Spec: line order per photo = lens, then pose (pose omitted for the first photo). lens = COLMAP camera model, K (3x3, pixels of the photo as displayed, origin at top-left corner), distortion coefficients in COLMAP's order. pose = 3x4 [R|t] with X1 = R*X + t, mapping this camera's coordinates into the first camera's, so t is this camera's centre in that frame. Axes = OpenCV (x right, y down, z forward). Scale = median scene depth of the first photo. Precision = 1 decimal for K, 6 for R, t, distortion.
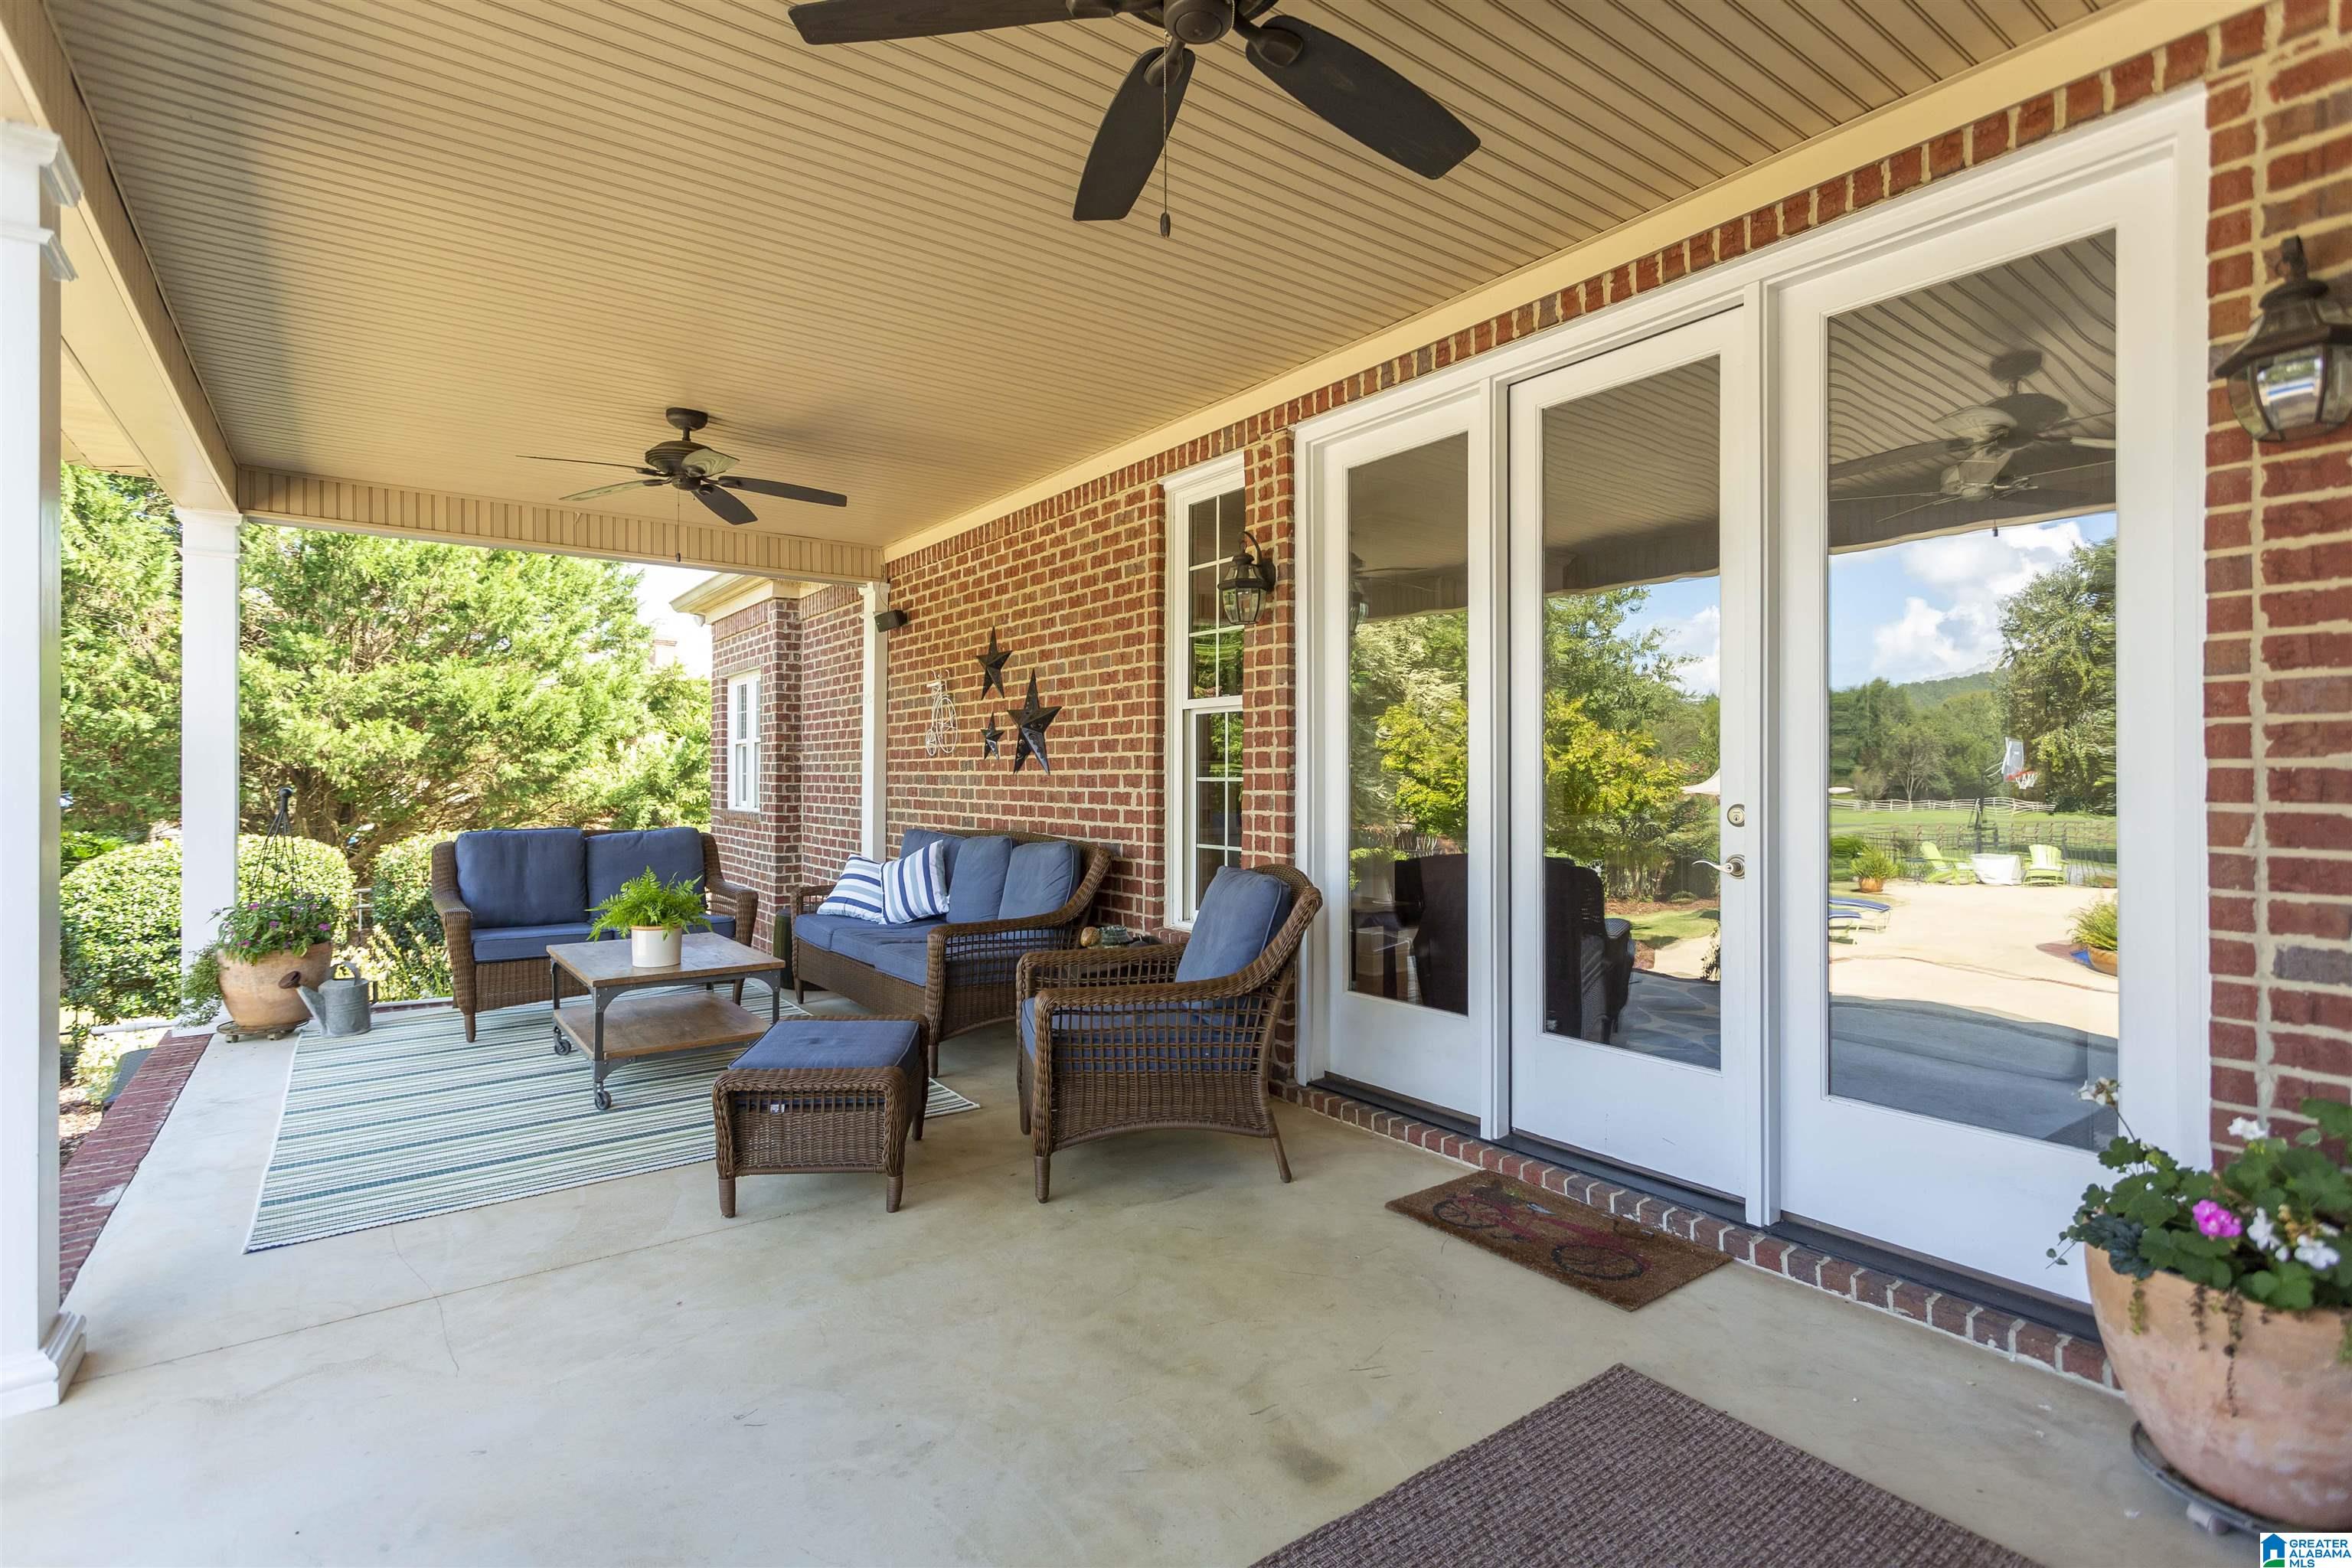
lens RADIAL K [[1115.6, 0, 1147.5], [0, 1115.6, 773.6], [0, 0, 1]] dist [0.005395, -0.000367]
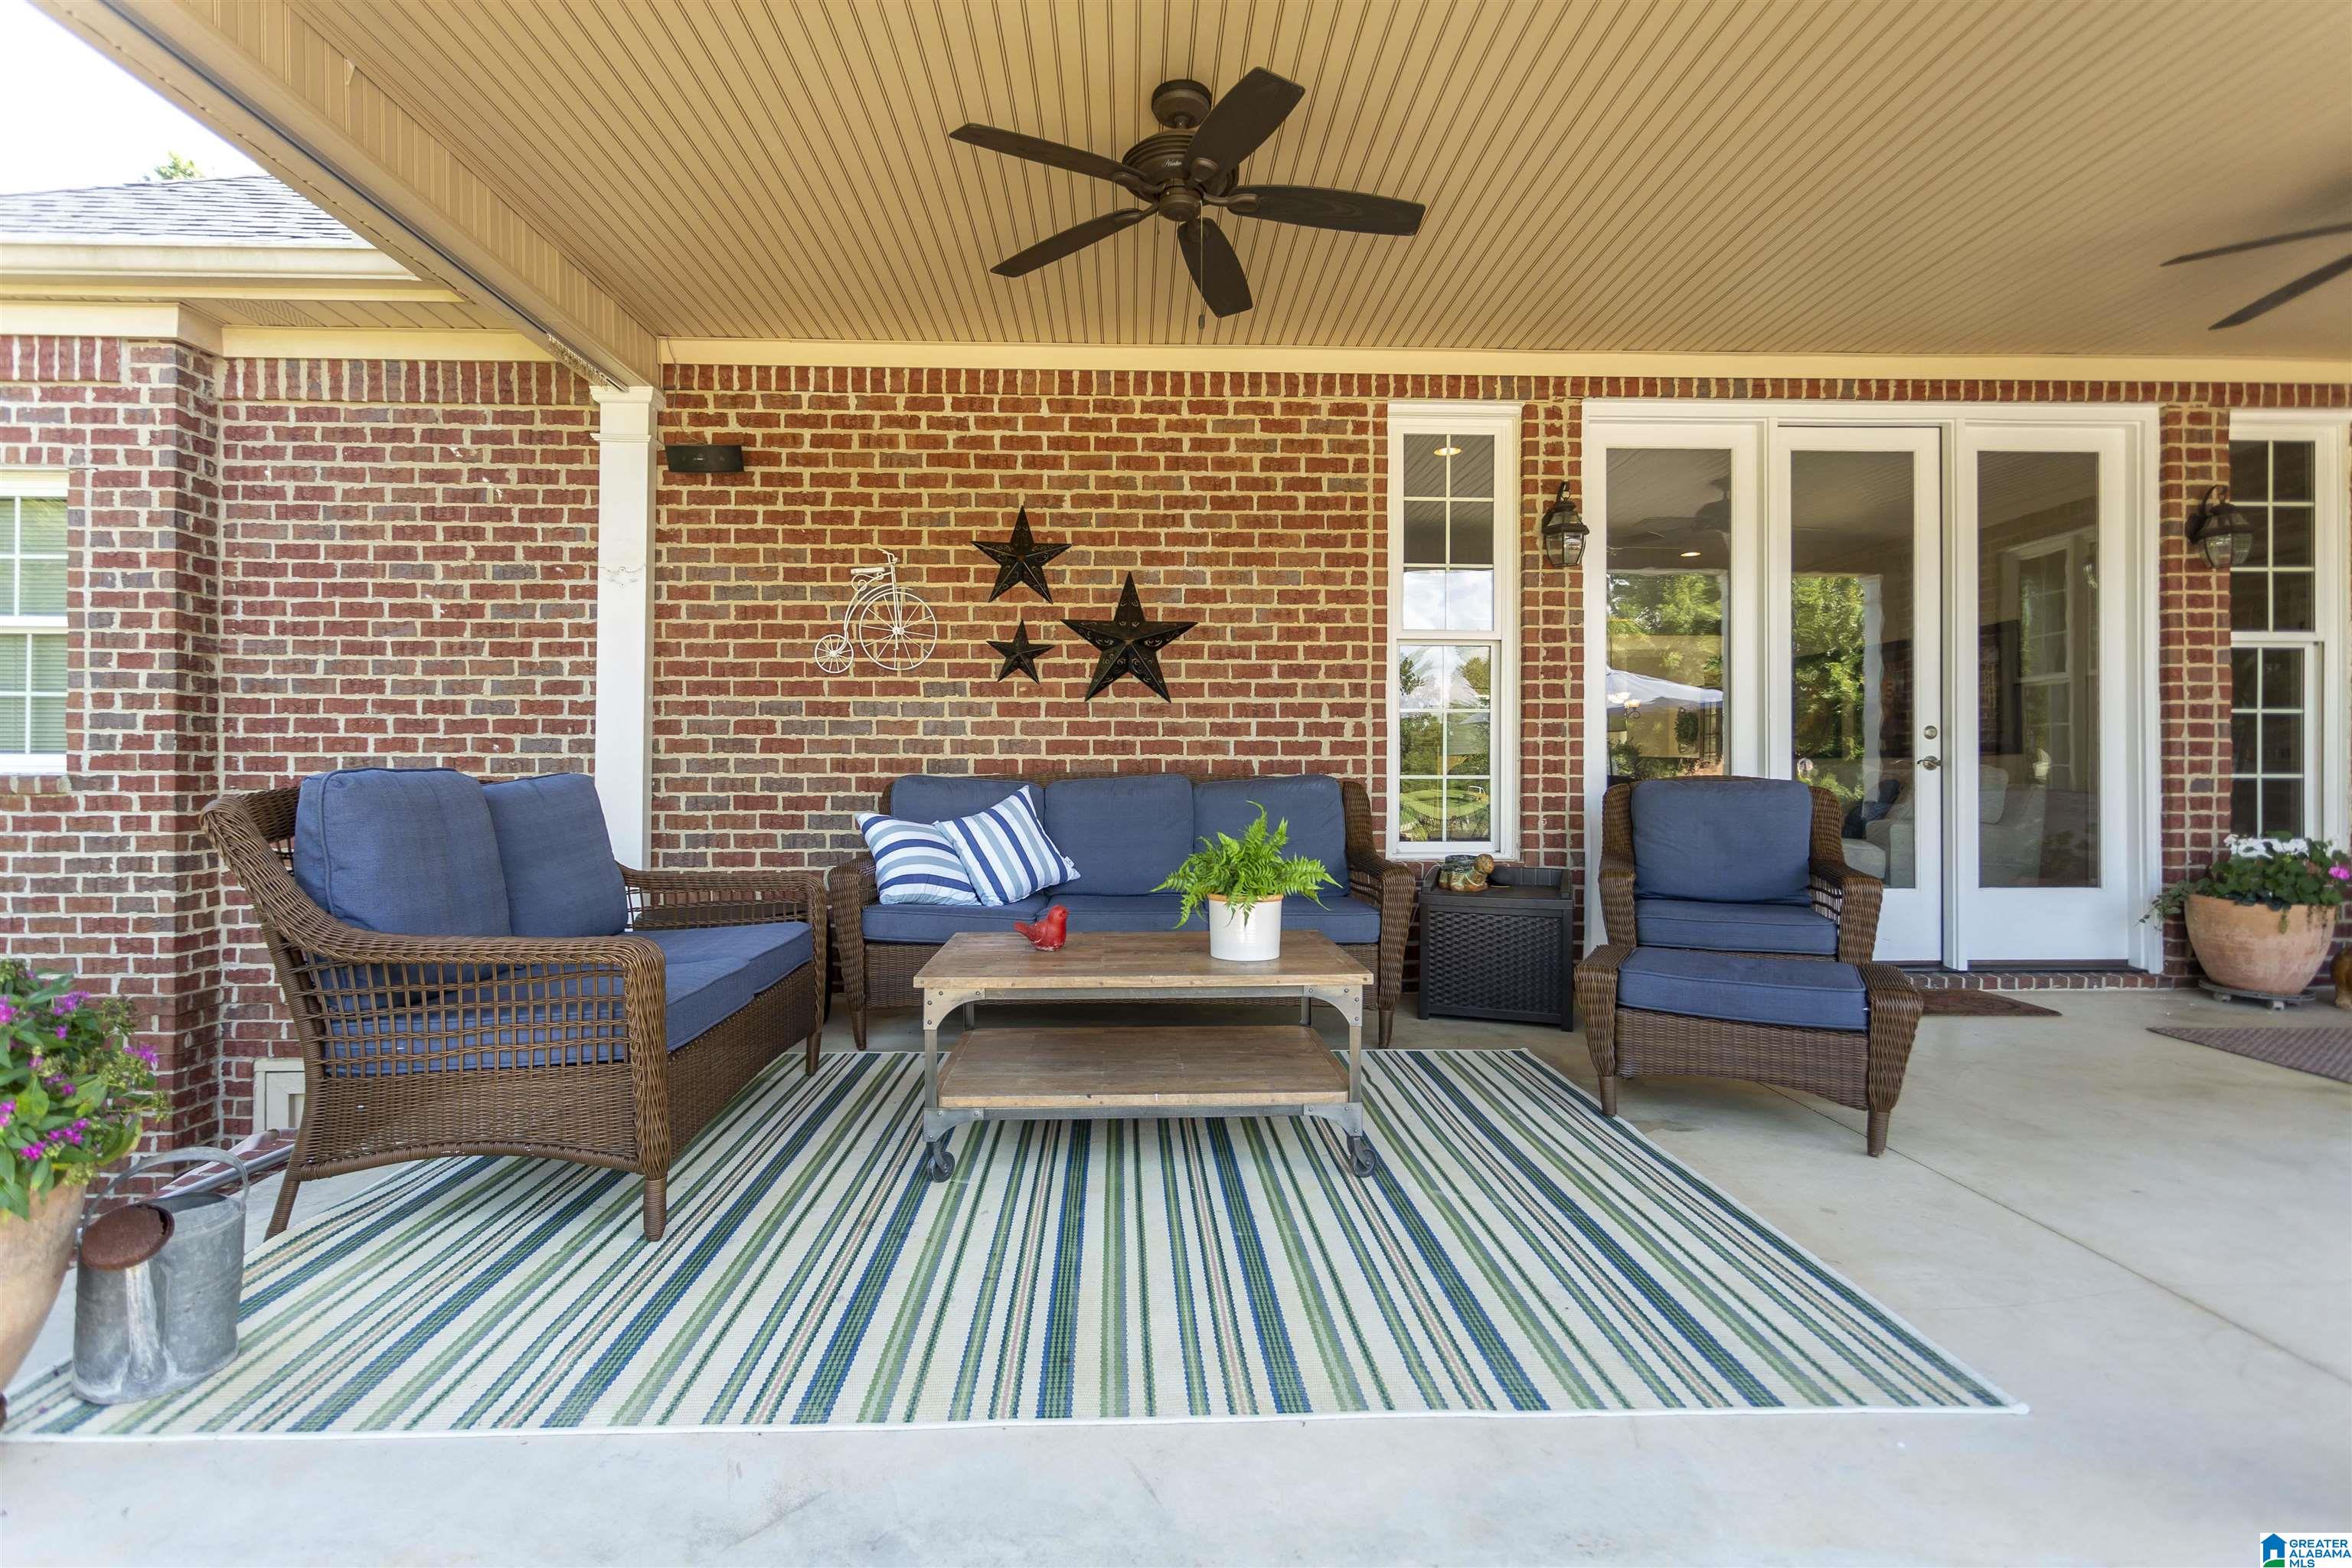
lens RADIAL K [[1115.6, 0, 1184.9], [0, 1115.6, 767.0], [0, 0, 1]] dist [0.005395, -0.000367]
pose [[0.550424, 0.000851, 0.834885, -0.860826], [-0.003749, 0.999992, 0.001453, 0.052991], [-0.834877, -0.003930, 0.550423, 0.587317]]
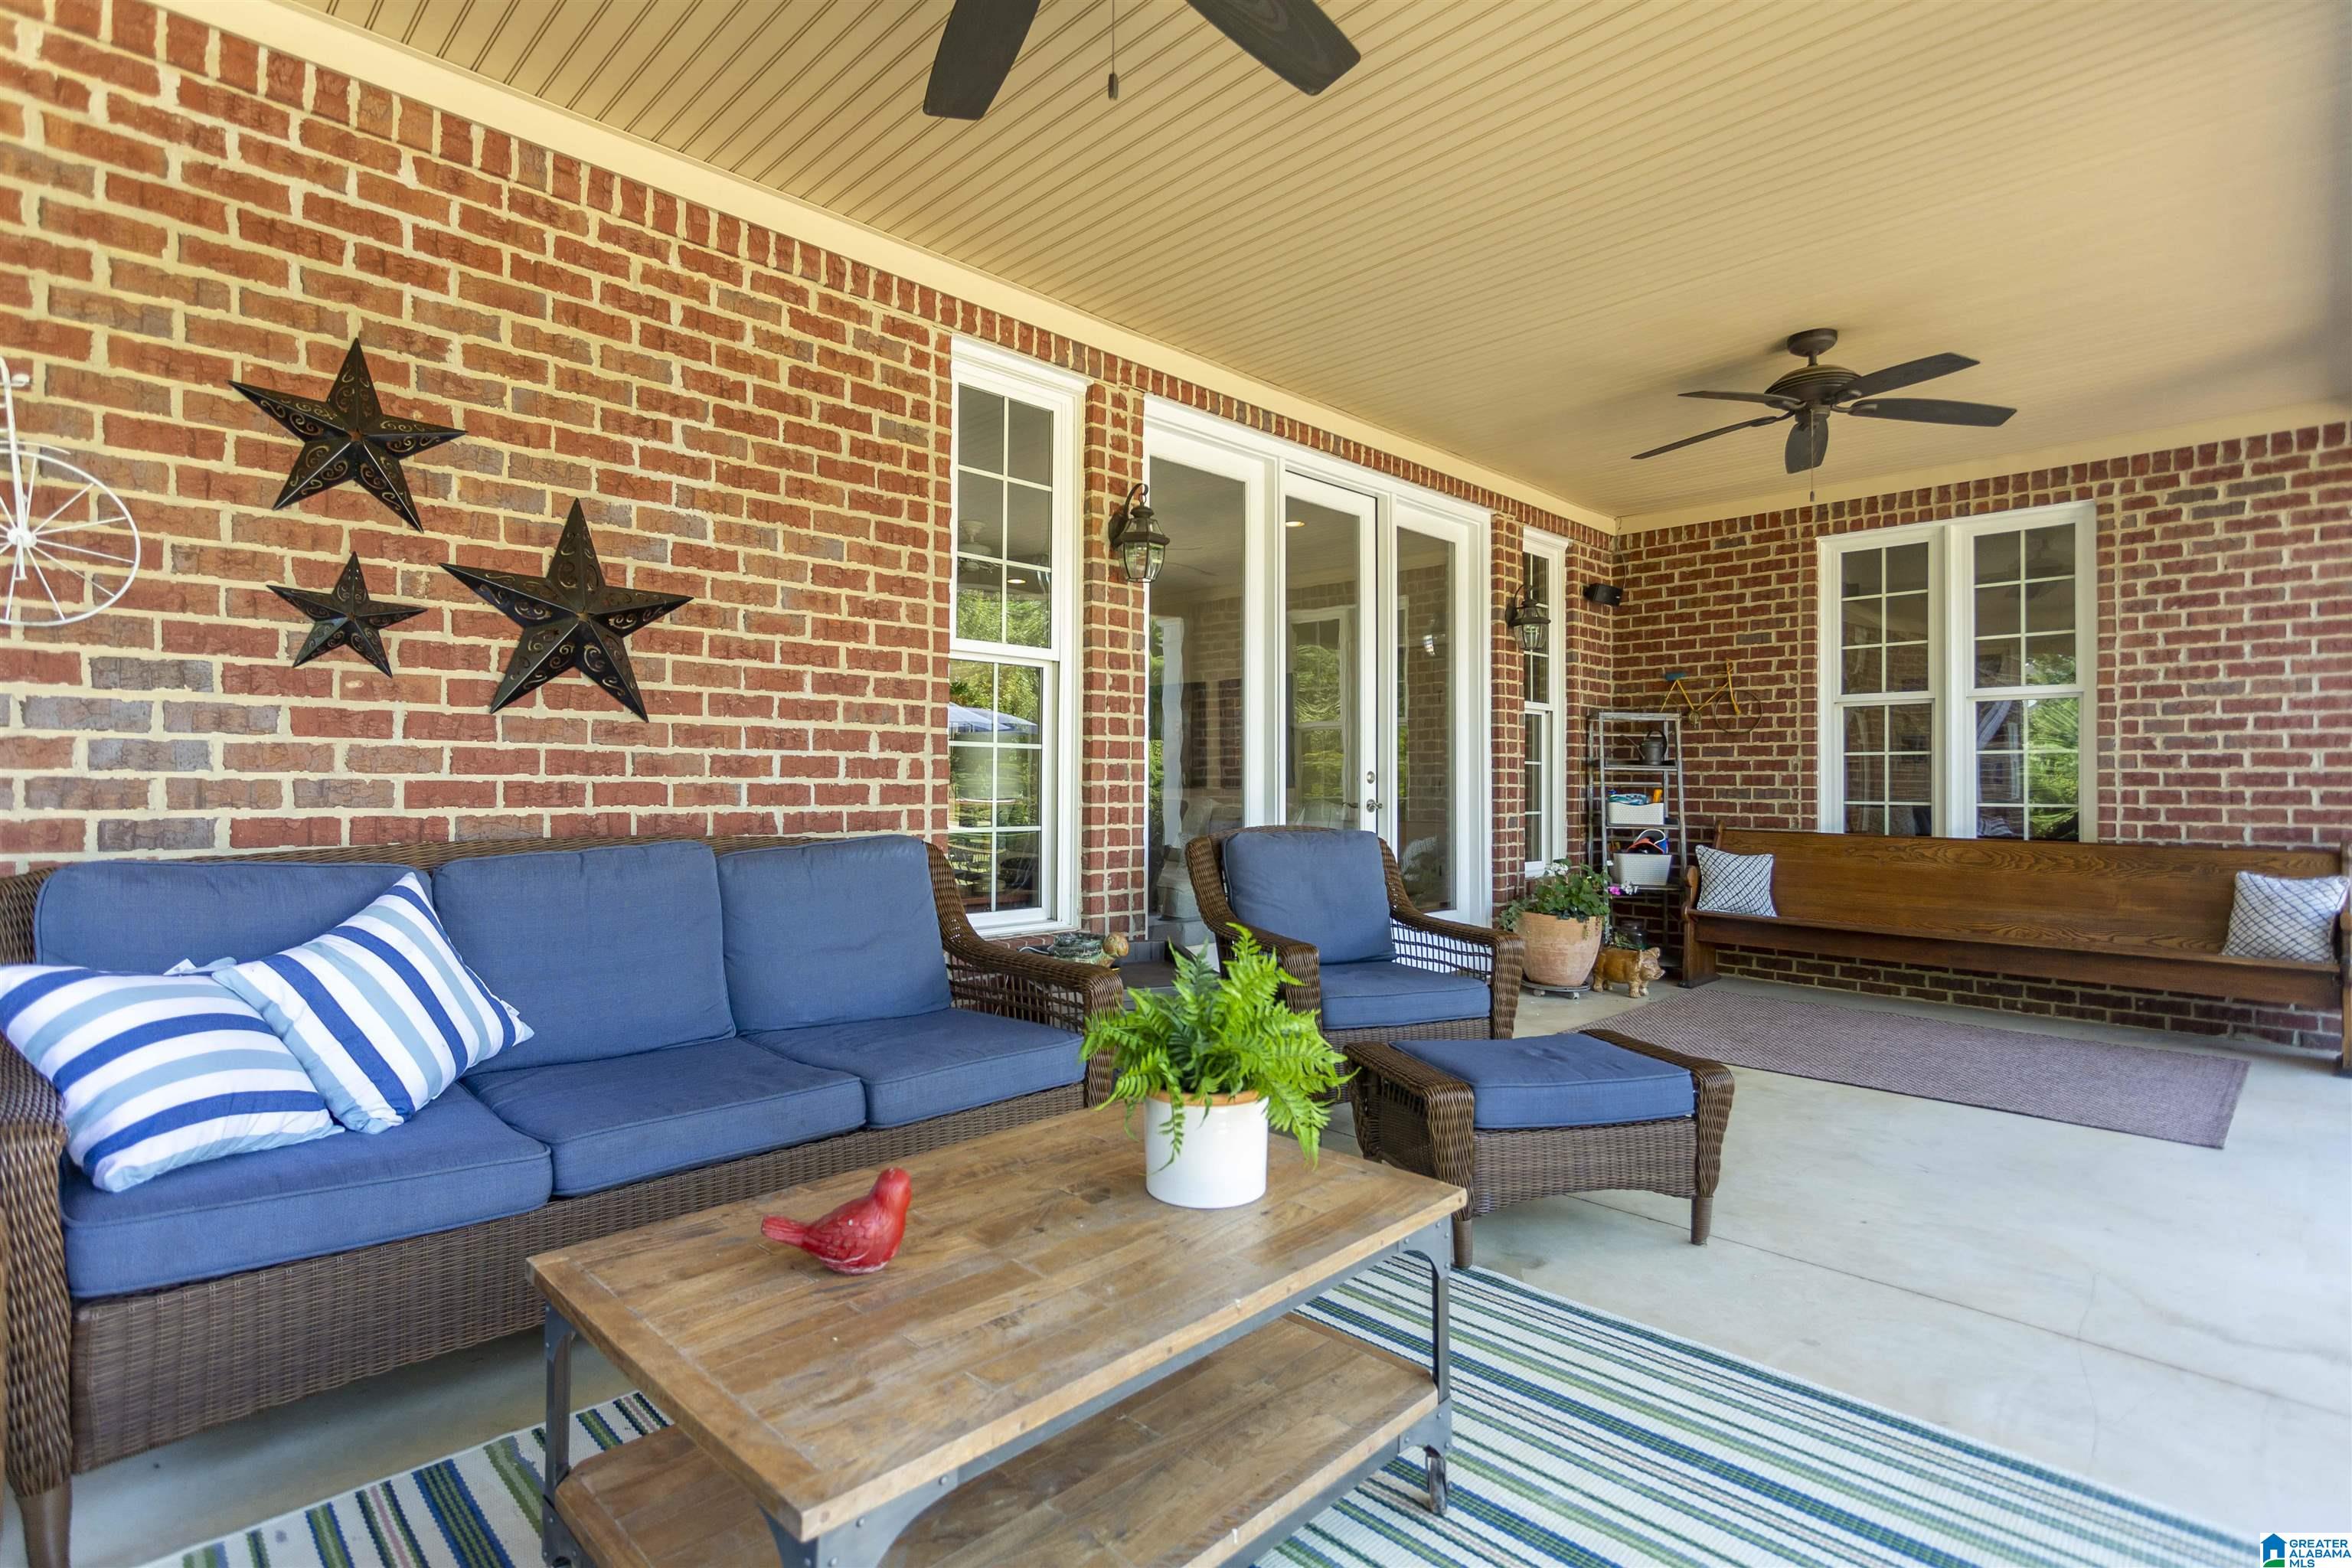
lens RADIAL K [[1115.6, 0, 1171.9], [0, 1115.6, 769.8], [0, 0, 1]] dist [0.005395, -0.000367]
pose [[-0.154368, 0.011391, 0.987948, -0.701975], [-0.010204, 0.999862, -0.013123, 0.030478], [-0.987961, -0.012107, -0.154231, 0.927973]]
